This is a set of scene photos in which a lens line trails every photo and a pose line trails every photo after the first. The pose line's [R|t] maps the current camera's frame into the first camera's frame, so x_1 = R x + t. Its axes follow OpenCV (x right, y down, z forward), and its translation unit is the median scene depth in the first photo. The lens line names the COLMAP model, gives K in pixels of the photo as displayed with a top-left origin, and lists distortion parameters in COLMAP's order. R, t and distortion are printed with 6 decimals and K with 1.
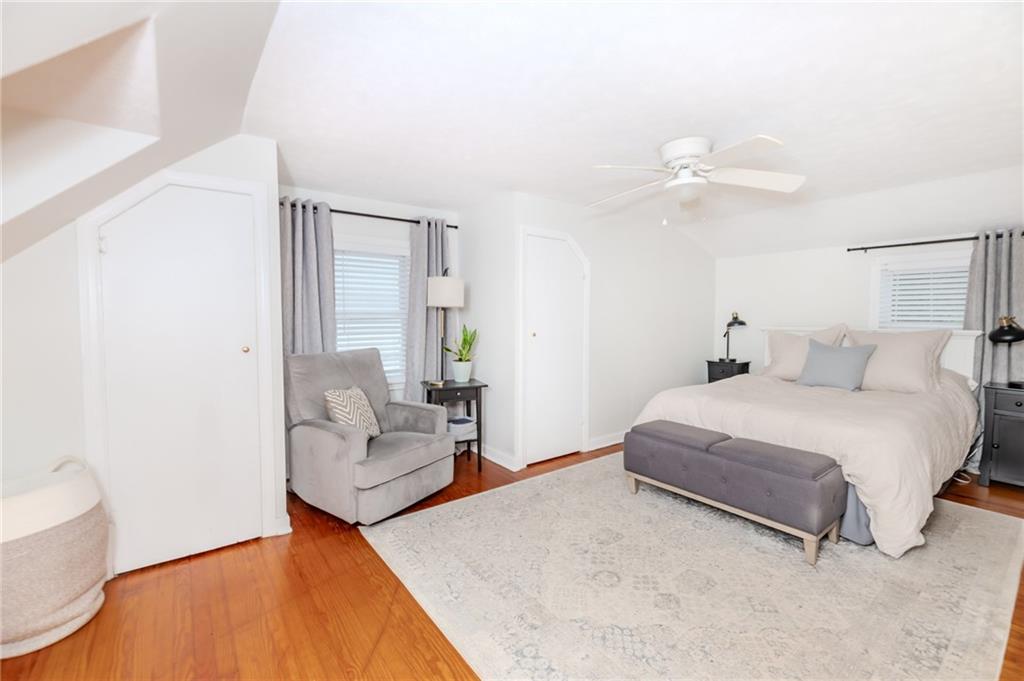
lens RADIAL K [[435.0, 0, 511.7], [0, 435.0, 337.8], [0, 0, 1]] dist [0.012701, -0.000310]
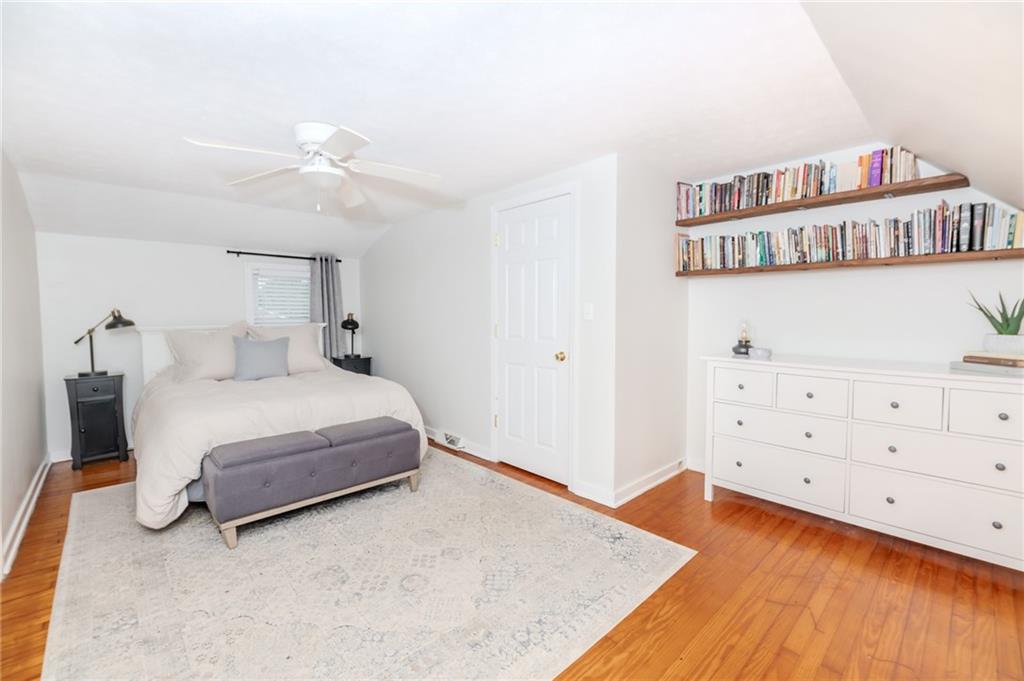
lens RADIAL K [[435.0, 0, 511.9], [0, 435.0, 337.9], [0, 0, 1]] dist [0.012701, -0.000310]
pose [[-0.076662, -0.058666, 0.995330, -0.579454], [0.059462, 0.996222, 0.063299, -0.028137], [-0.995282, 0.064037, -0.072884, 0.652600]]
